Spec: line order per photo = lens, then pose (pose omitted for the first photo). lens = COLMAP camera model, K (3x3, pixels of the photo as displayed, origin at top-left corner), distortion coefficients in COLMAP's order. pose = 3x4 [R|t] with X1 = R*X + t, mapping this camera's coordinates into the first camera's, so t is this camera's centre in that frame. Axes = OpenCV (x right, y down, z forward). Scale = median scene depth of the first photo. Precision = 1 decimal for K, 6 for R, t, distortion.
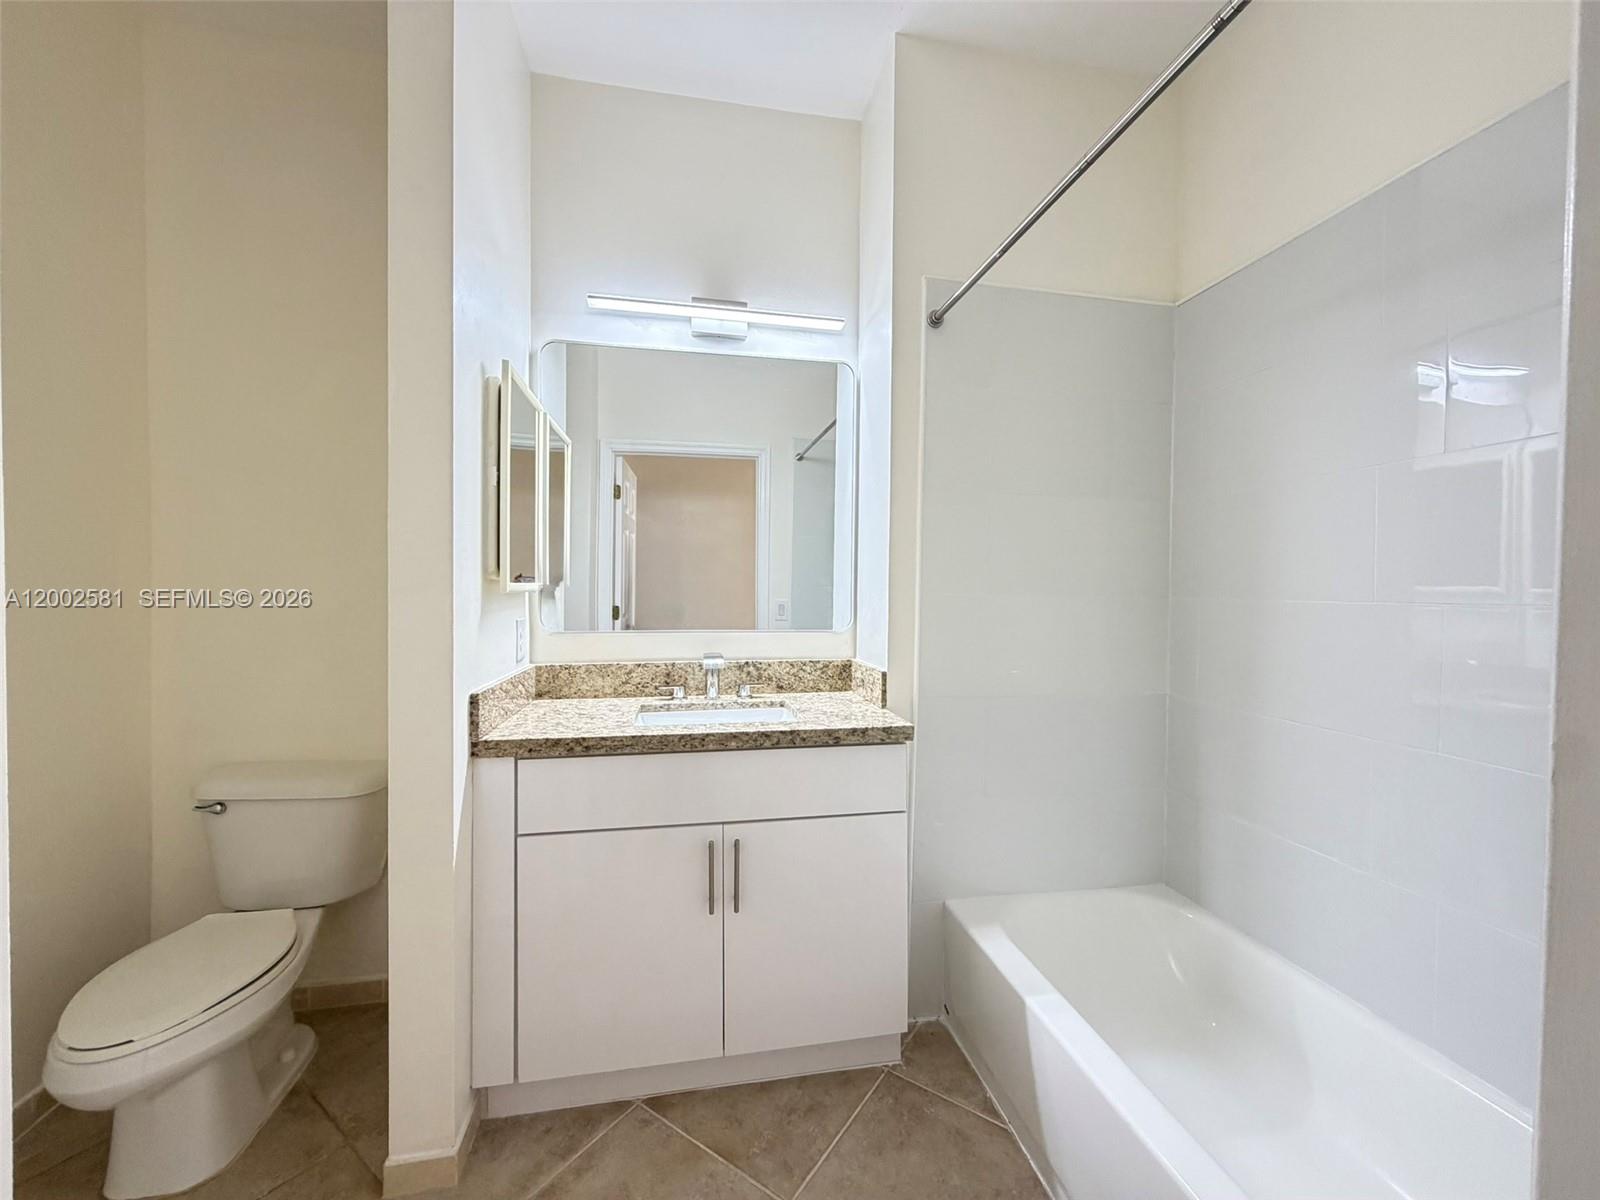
lens RADIAL K [[637.5, 0, 794.9], [0, 637.5, 599.9], [0, 0, 1]] dist [0.000549, 0.000326]
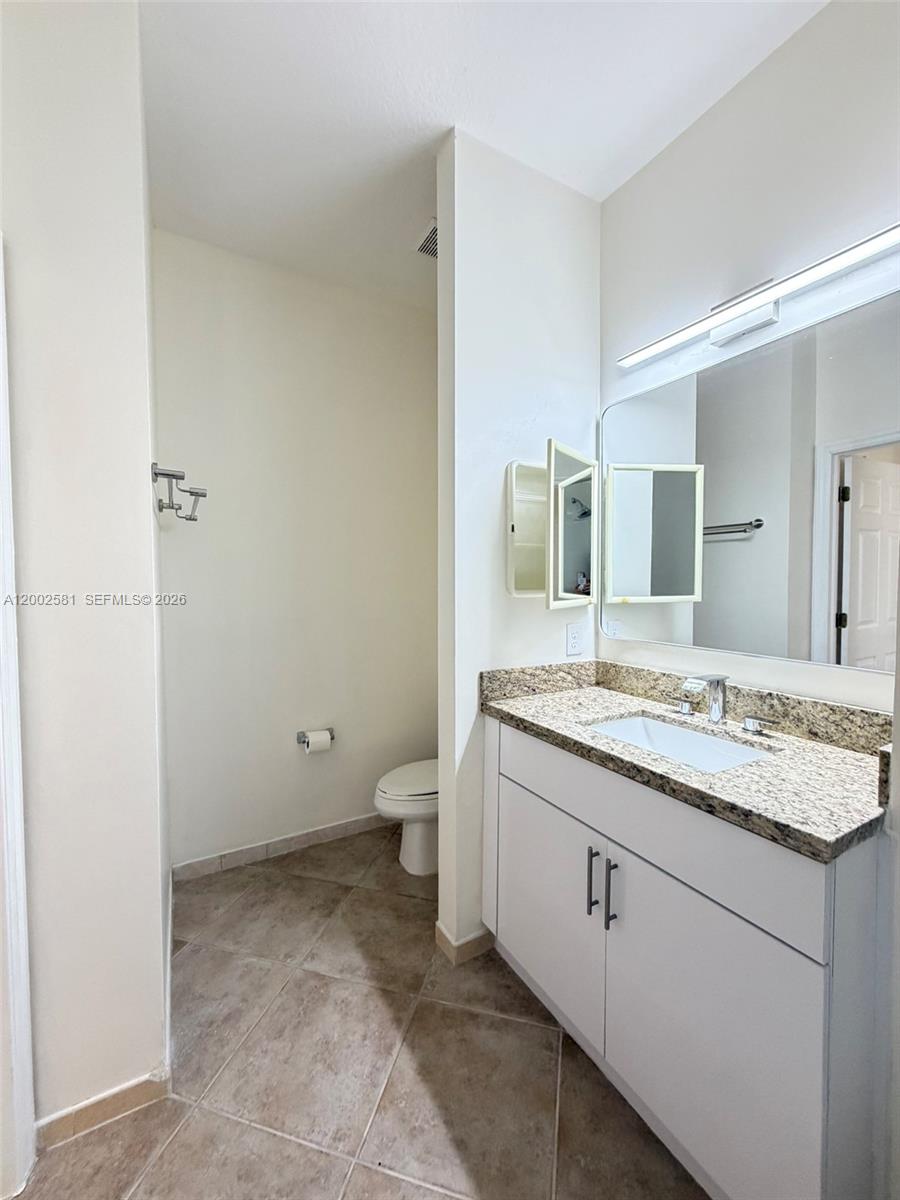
lens RADIAL K [[478.1, 0, 452.3], [0, 478.1, 595.4], [0, 0, 1]] dist [0.000549, 0.000326]
pose [[0.330492, 0.023567, -0.943514, 0.453911], [-0.014544, 0.999697, 0.019875, -0.049647], [0.943697, 0.007154, 0.330735, 0.424875]]
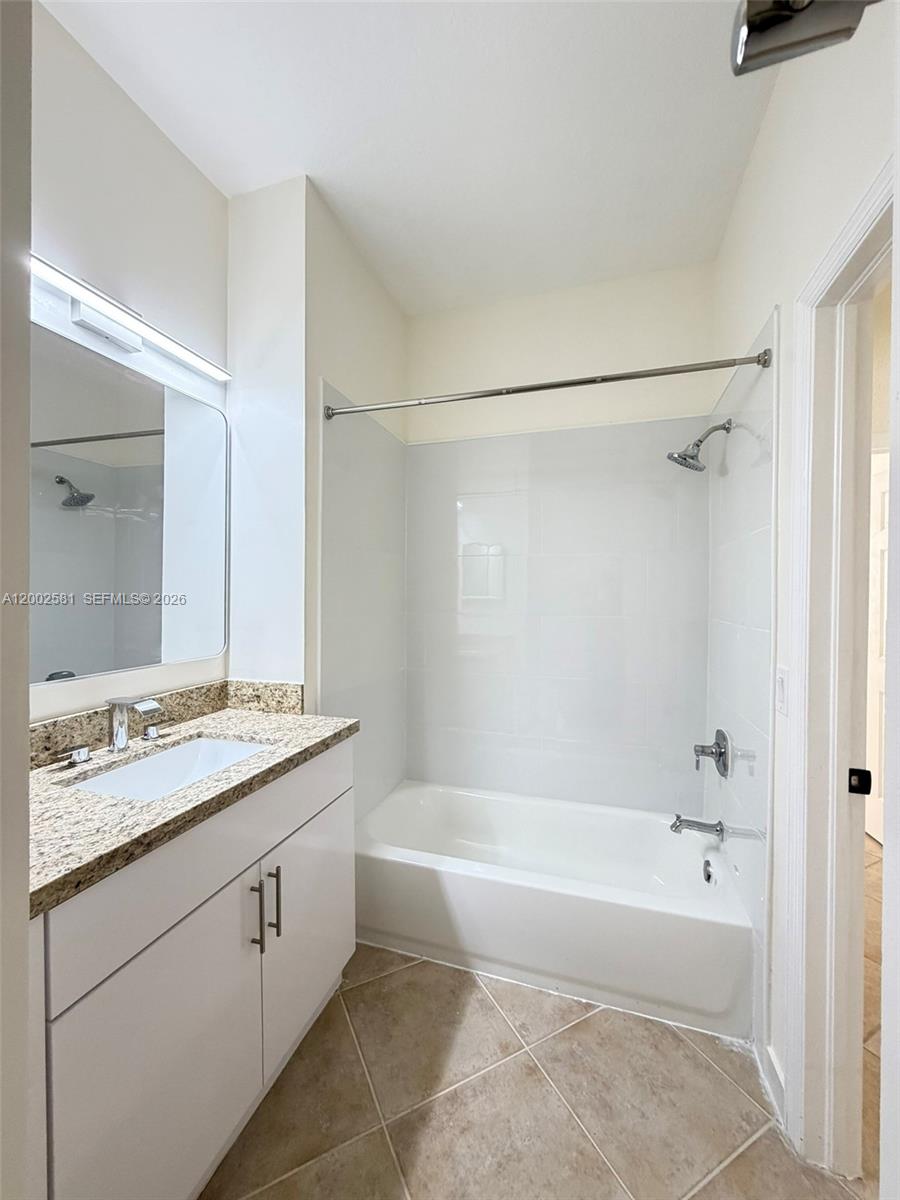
lens RADIAL K [[478.1, 0, 452.3], [0, 478.1, 595.4], [0, 0, 1]] dist [0.000549, 0.000326]
pose [[0.467480, -0.013531, 0.883900, -0.545283], [0.017339, 0.999831, 0.006135, -0.061051], [-0.883833, 0.012458, 0.467636, 0.309934]]
